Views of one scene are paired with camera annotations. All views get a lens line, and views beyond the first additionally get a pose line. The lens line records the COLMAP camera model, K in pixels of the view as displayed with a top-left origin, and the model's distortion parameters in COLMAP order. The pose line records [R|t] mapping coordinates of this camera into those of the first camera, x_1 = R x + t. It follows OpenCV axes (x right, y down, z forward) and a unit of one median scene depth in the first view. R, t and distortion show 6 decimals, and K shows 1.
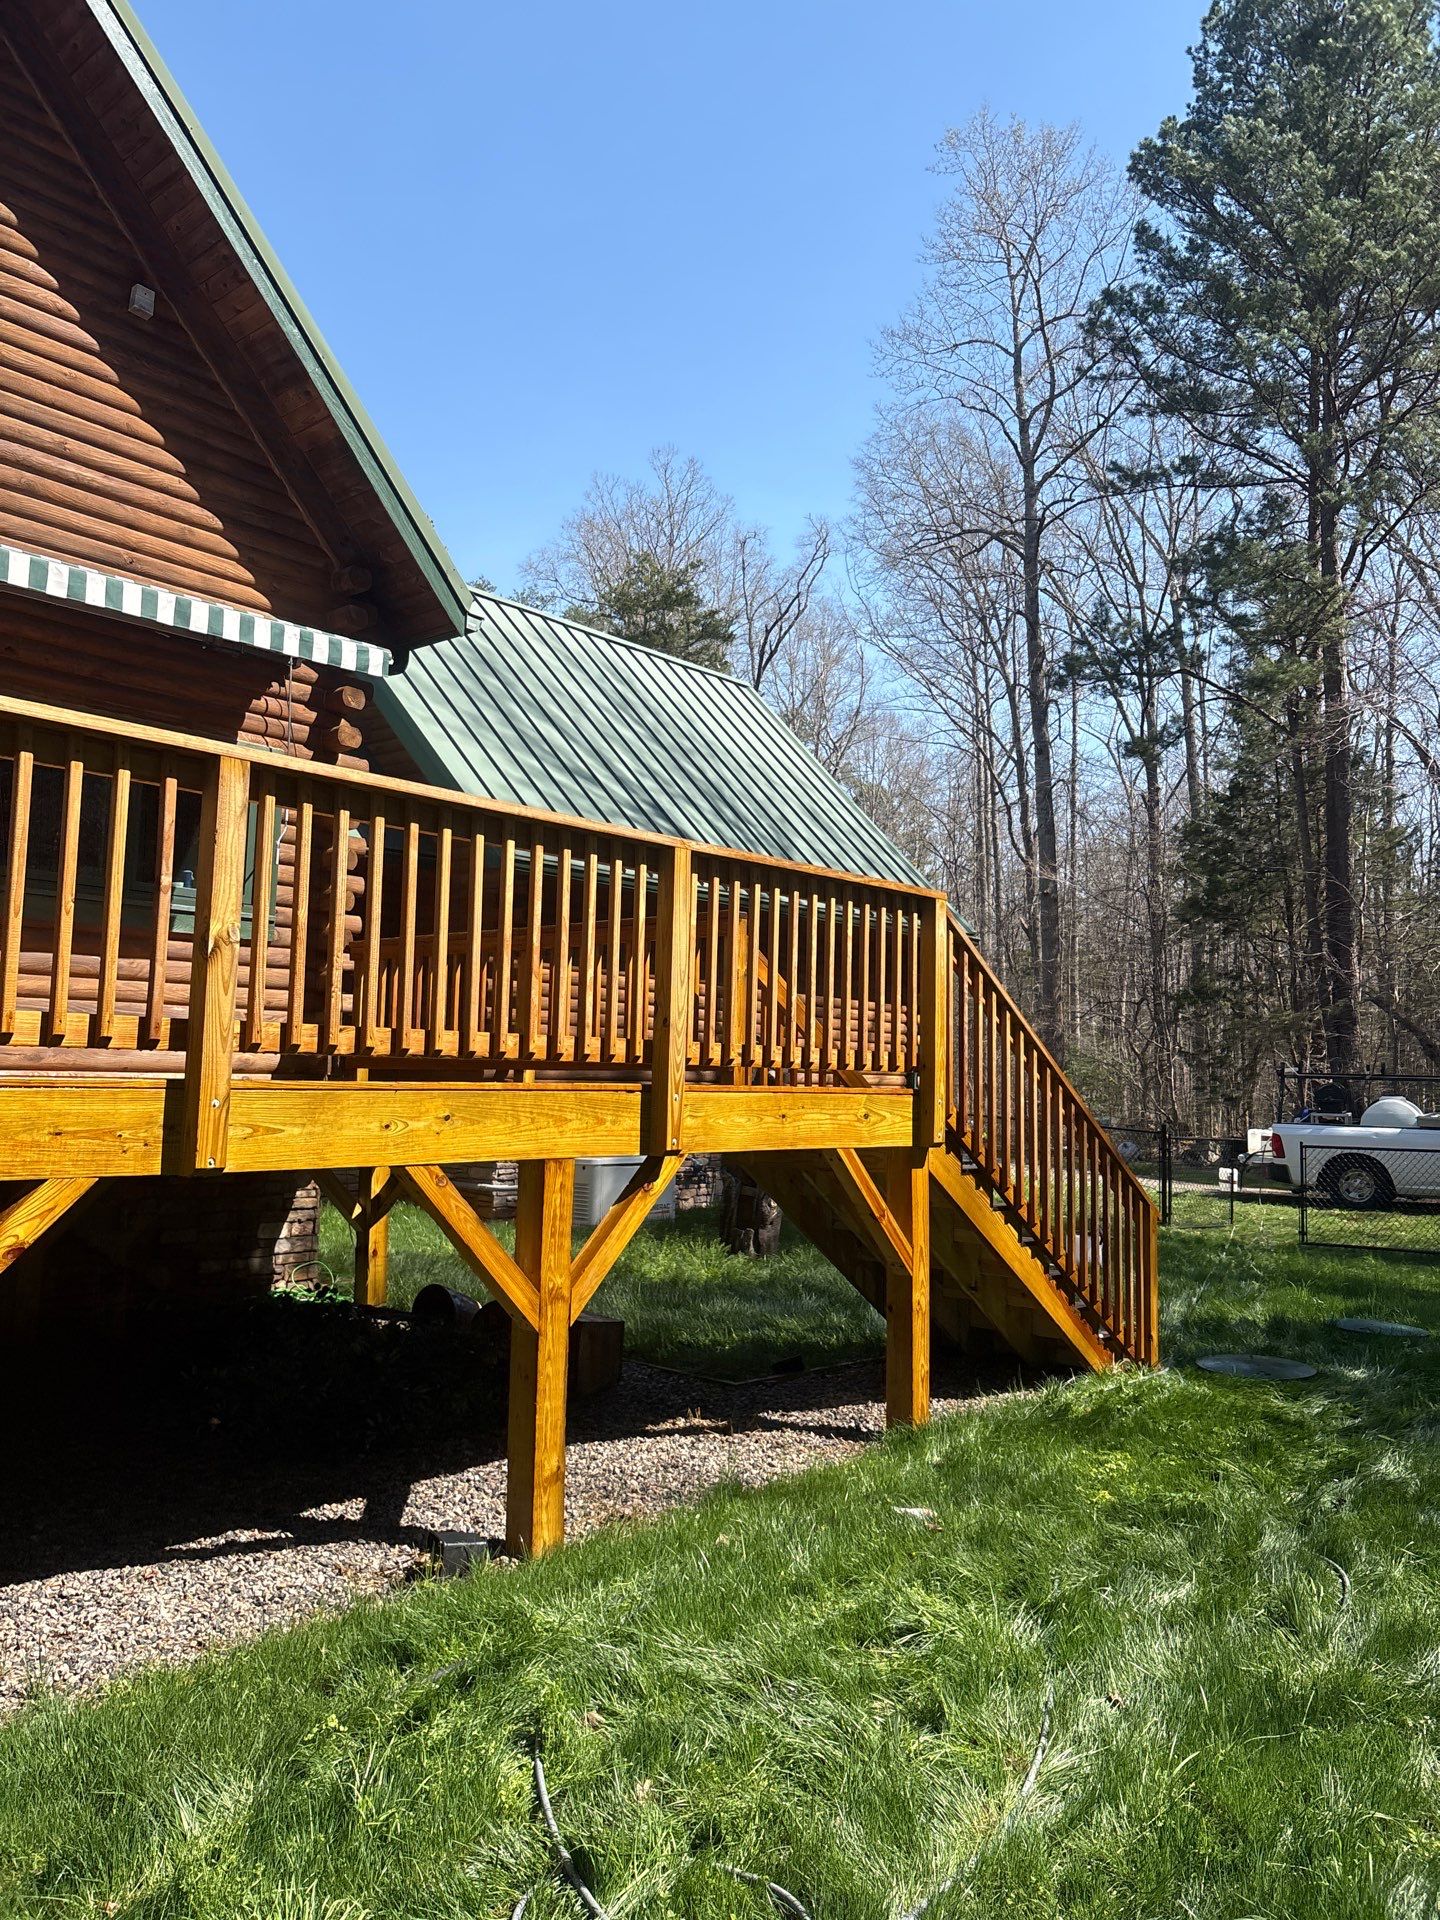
lens RADIAL K [[1357.5, 0, 711.8], [0, 1357.5, 946.1], [0, 0, 1]] dist [0.027025, -0.035298]
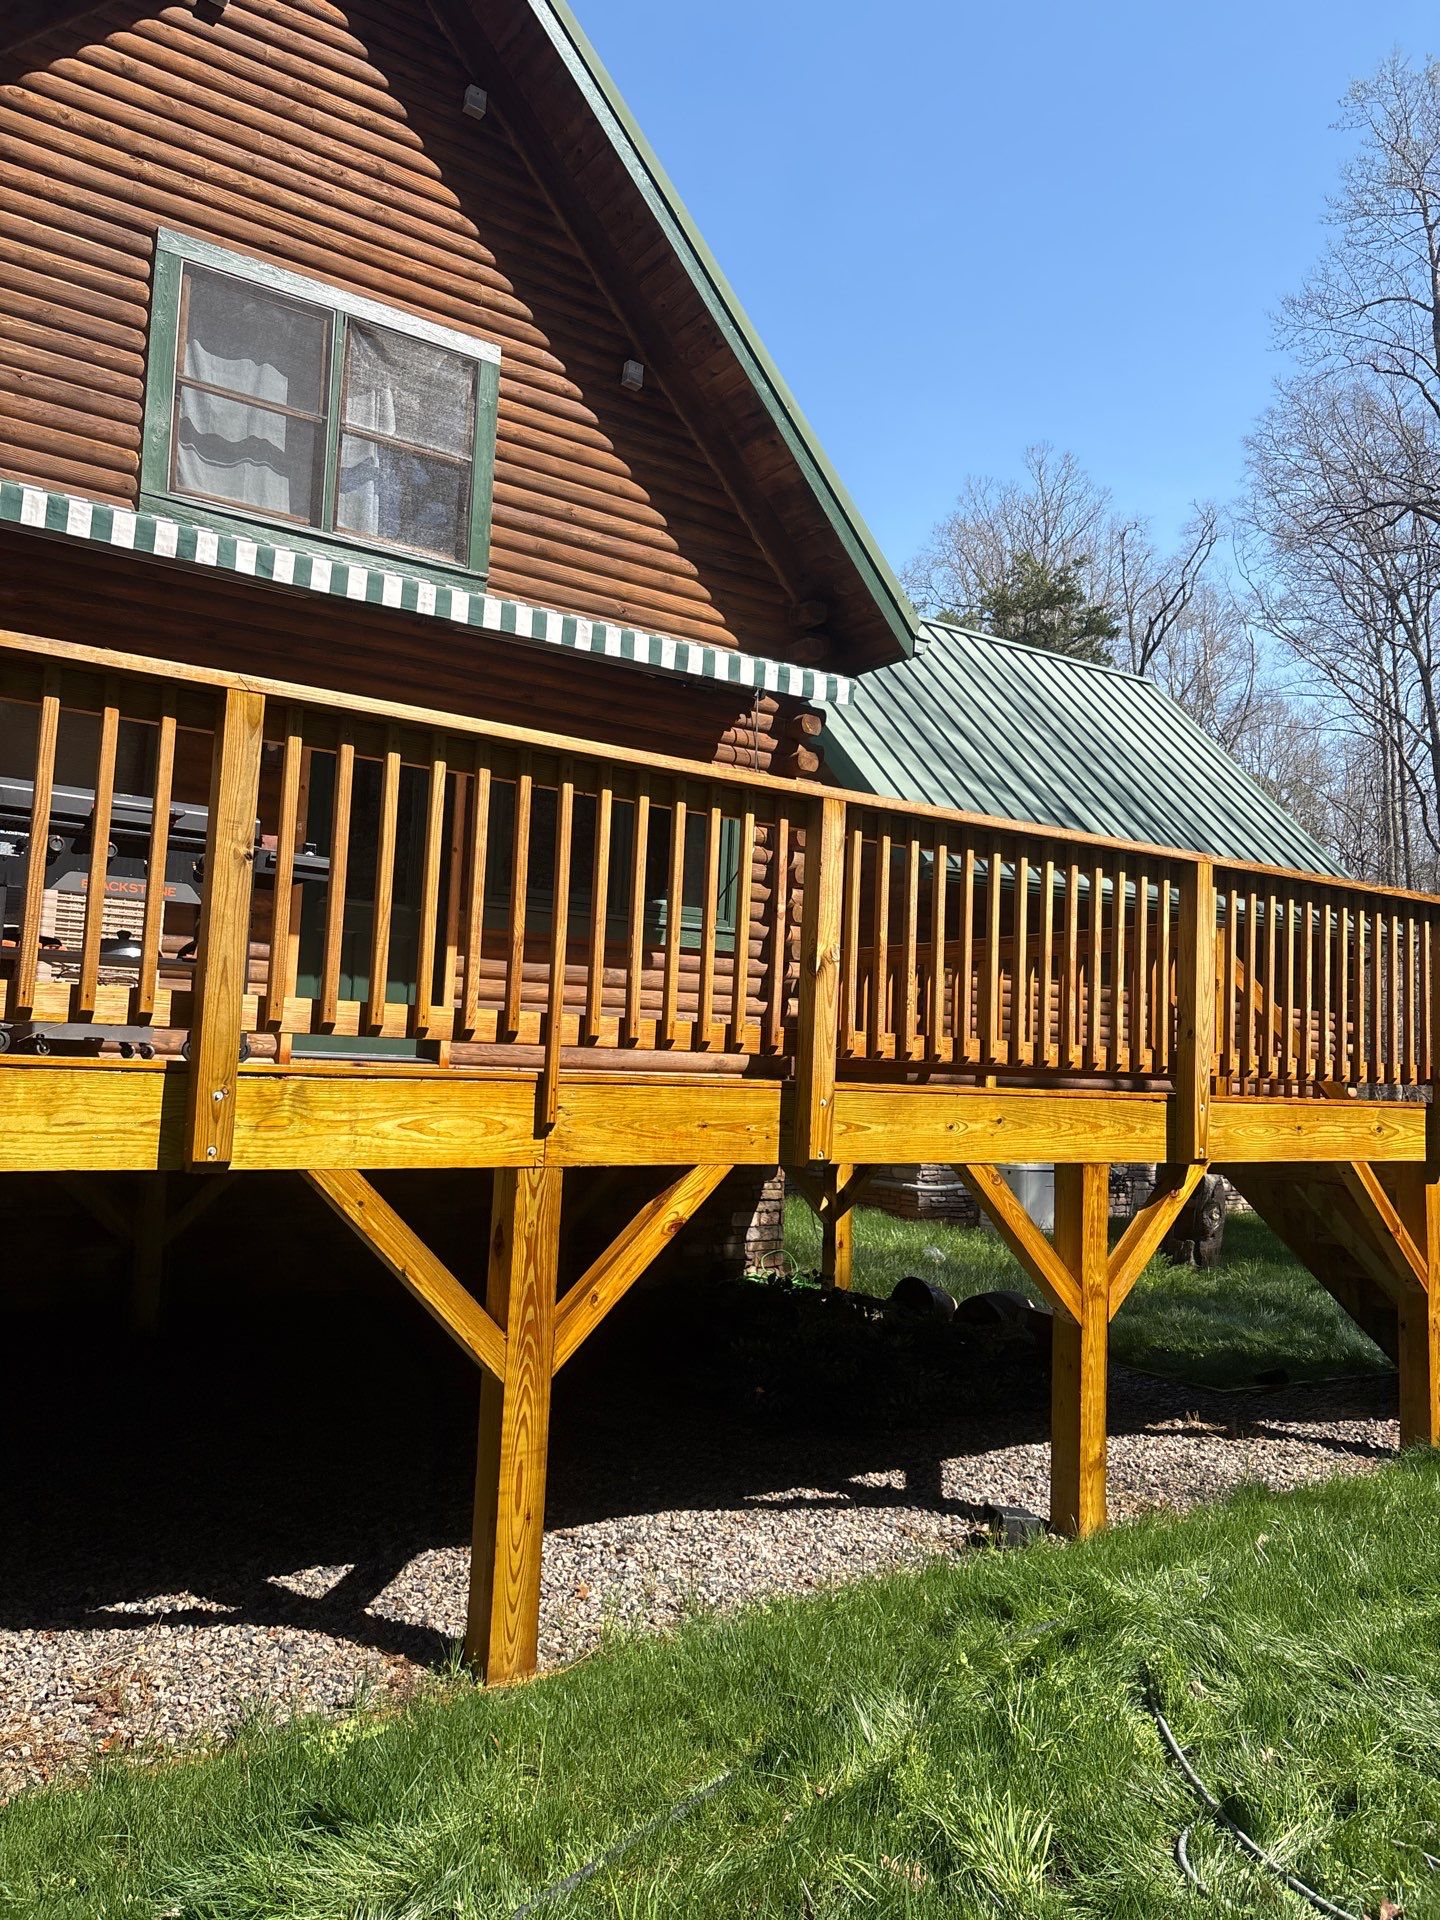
lens RADIAL K [[1357.5, 0, 735.2], [0, 1357.5, 947.1], [0, 0, 1]] dist [0.027025, -0.035298]
pose [[0.971244, -0.006958, -0.237985, -0.091876], [0.006706, 0.999976, -0.001869, -0.007087], [0.237992, 0.000219, 0.971267, -0.063136]]
